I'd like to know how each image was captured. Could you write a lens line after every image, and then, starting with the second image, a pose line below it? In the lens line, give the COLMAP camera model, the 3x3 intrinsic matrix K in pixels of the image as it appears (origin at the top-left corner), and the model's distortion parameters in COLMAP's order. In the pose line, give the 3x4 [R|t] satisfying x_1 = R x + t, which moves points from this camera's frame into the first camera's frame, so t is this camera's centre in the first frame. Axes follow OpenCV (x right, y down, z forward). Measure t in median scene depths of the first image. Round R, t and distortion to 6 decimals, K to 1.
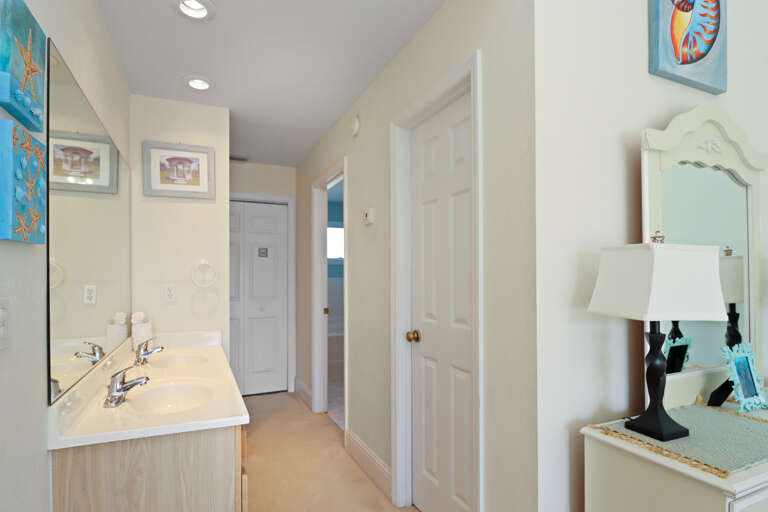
lens RADIAL K [[426.4, 0, 381.8], [0, 426.4, 274.7], [0, 0, 1]] dist [-0.004562, -0.001313]
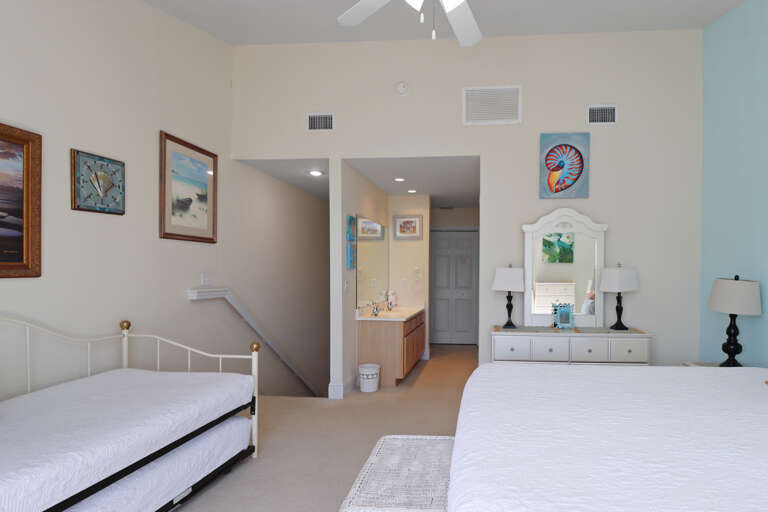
lens RADIAL K [[426.4, 0, 381.8], [0, 426.4, 274.7], [0, 0, 1]] dist [-0.004562, -0.001313]
pose [[0.806870, 0.012735, -0.590591, 0.735587], [-0.013556, 0.999903, 0.003041, -0.003549], [0.590573, 0.005552, 0.806965, -0.872061]]
